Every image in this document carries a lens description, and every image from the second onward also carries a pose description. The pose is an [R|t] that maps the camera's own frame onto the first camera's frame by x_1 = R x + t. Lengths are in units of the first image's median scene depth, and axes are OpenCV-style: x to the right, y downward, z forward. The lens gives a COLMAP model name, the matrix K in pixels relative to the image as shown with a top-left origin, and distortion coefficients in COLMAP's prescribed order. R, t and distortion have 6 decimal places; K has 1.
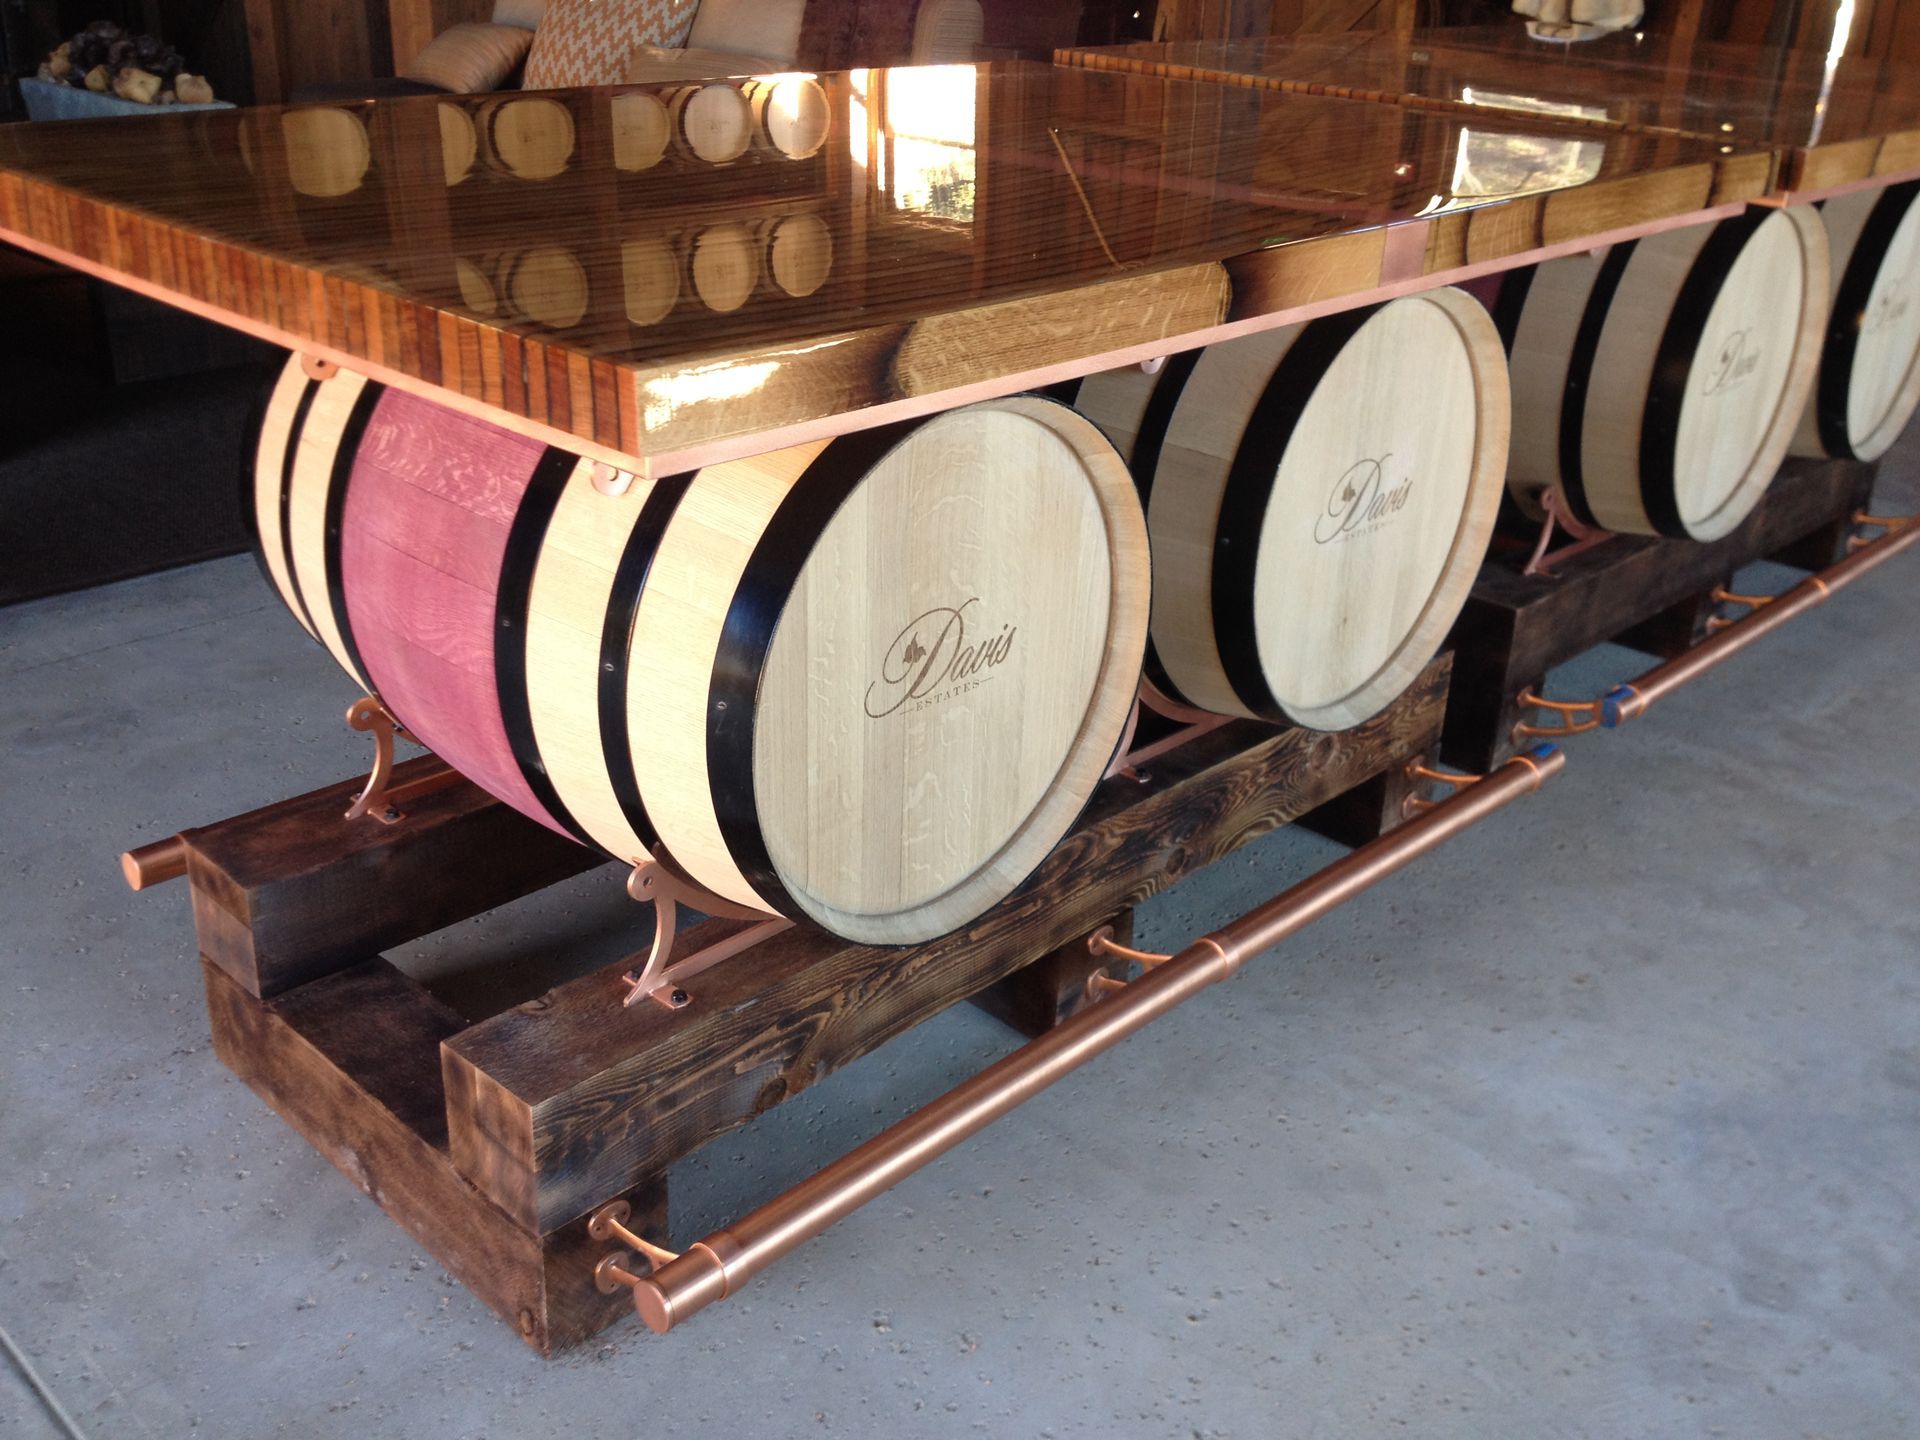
lens RADIAL K [[1824.0, 0, 965.7], [0, 1824.0, 710.4], [0, 0, 1]] dist [0.202822, -0.511351]
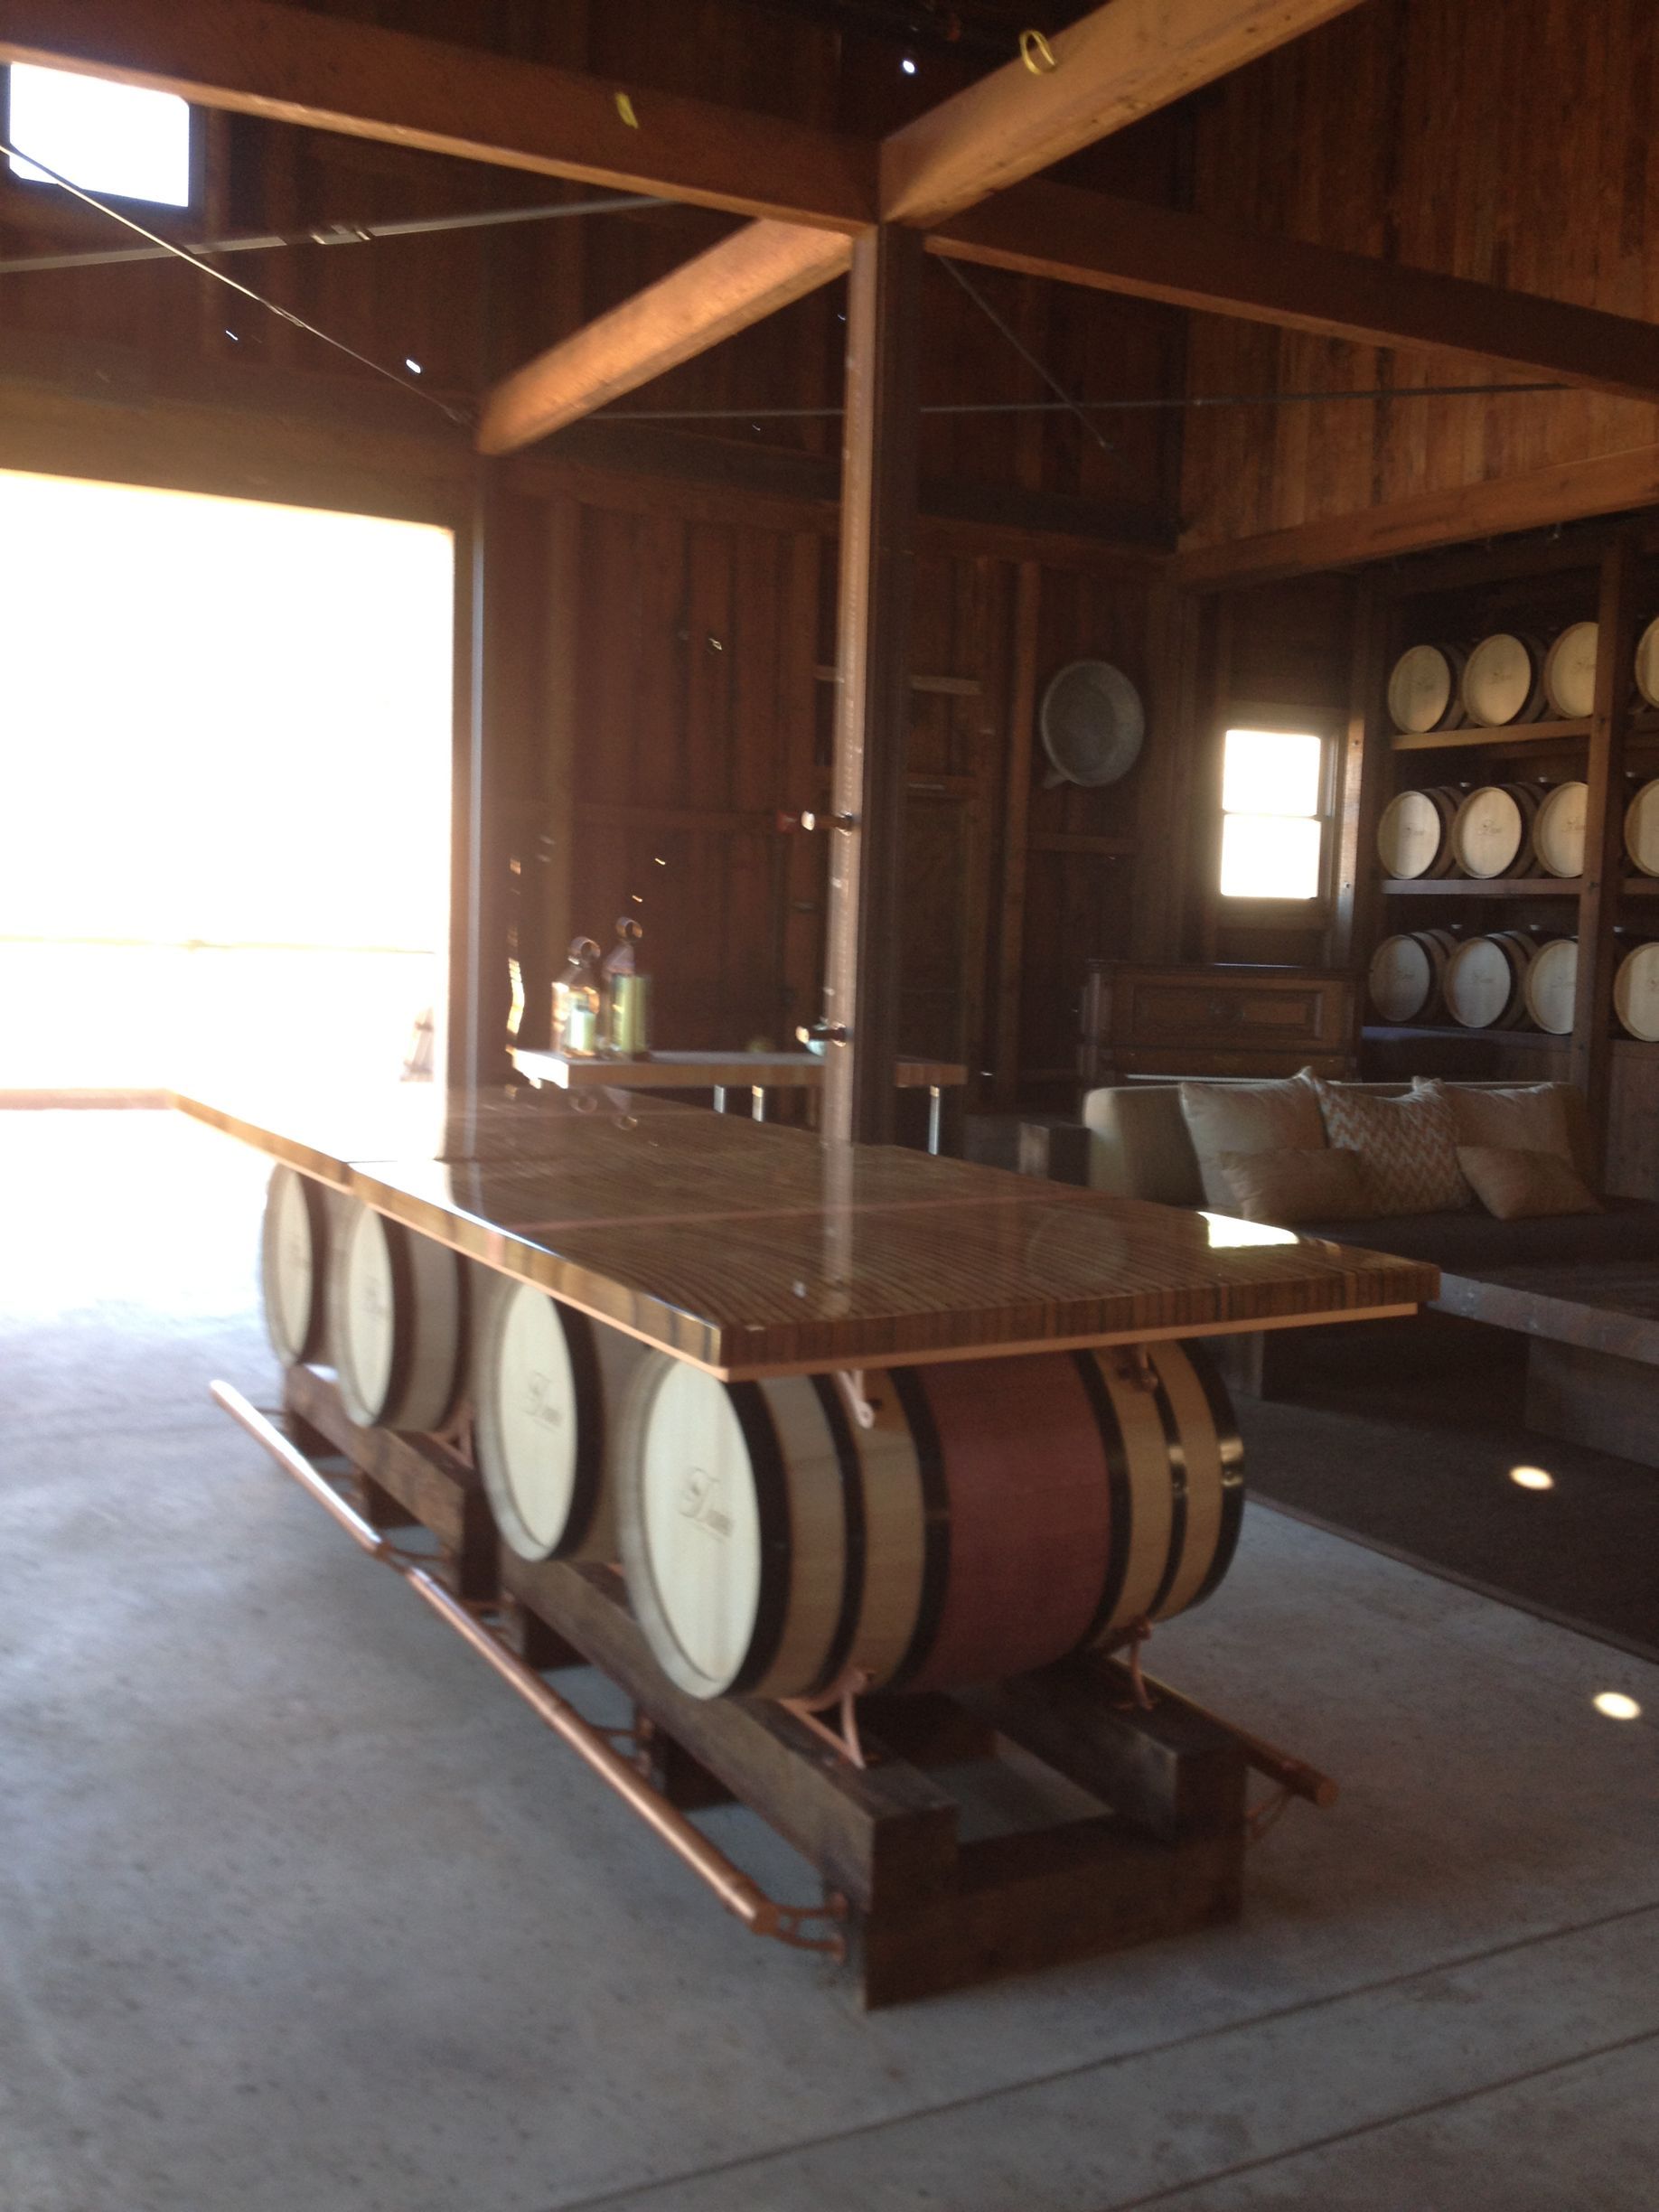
lens RADIAL K [[2095.8, 0, 829.5], [0, 2095.8, 1106.0], [0, 0, 1]] dist [0.204350, -0.507868]
pose [[-0.313544, 0.037500, -0.948833, 2.528202], [-0.433145, 0.883562, 0.178054, -1.049990], [0.845030, 0.466810, -0.260793, 2.197034]]
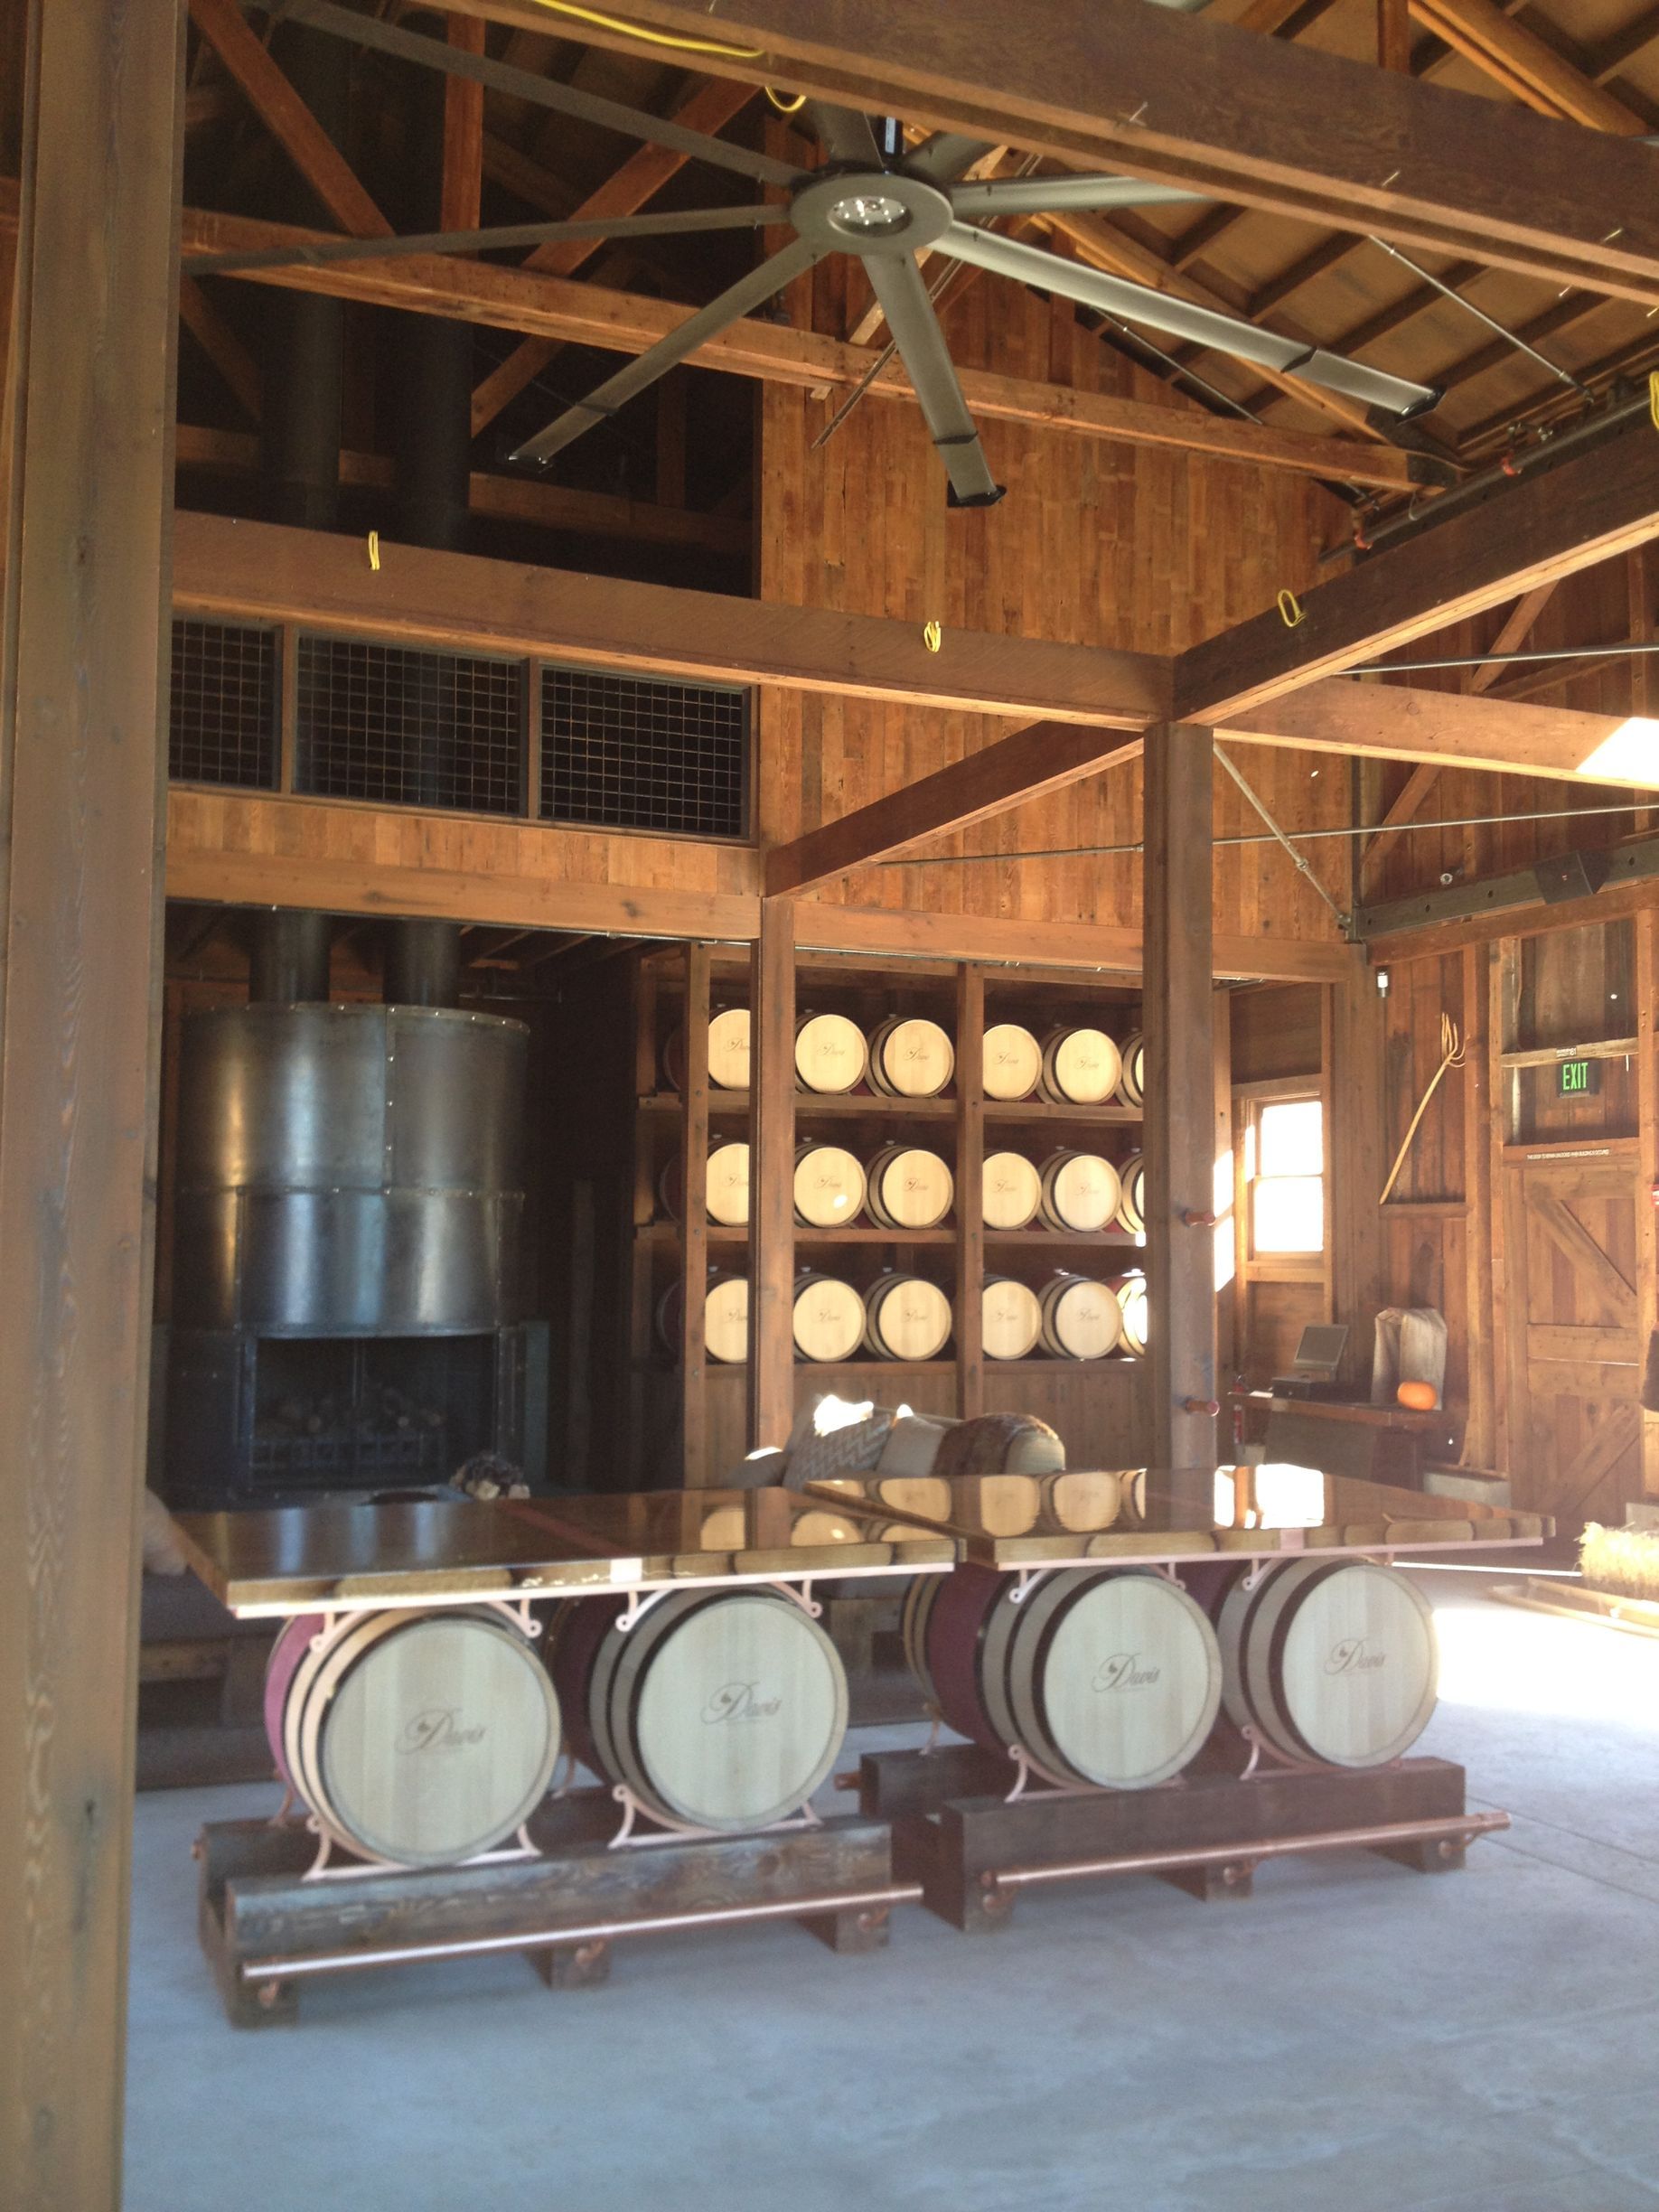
lens RADIAL K [[2103.4, 0, 844.4], [0, 2103.4, 1108.4], [0, 0, 1]] dist [0.193050, -0.496199]
pose [[0.920134, -0.058730, -0.387175, 1.463864], [-0.136215, 0.878950, -0.457047, 0.418319], [0.367150, 0.473283, 0.800752, -1.304290]]
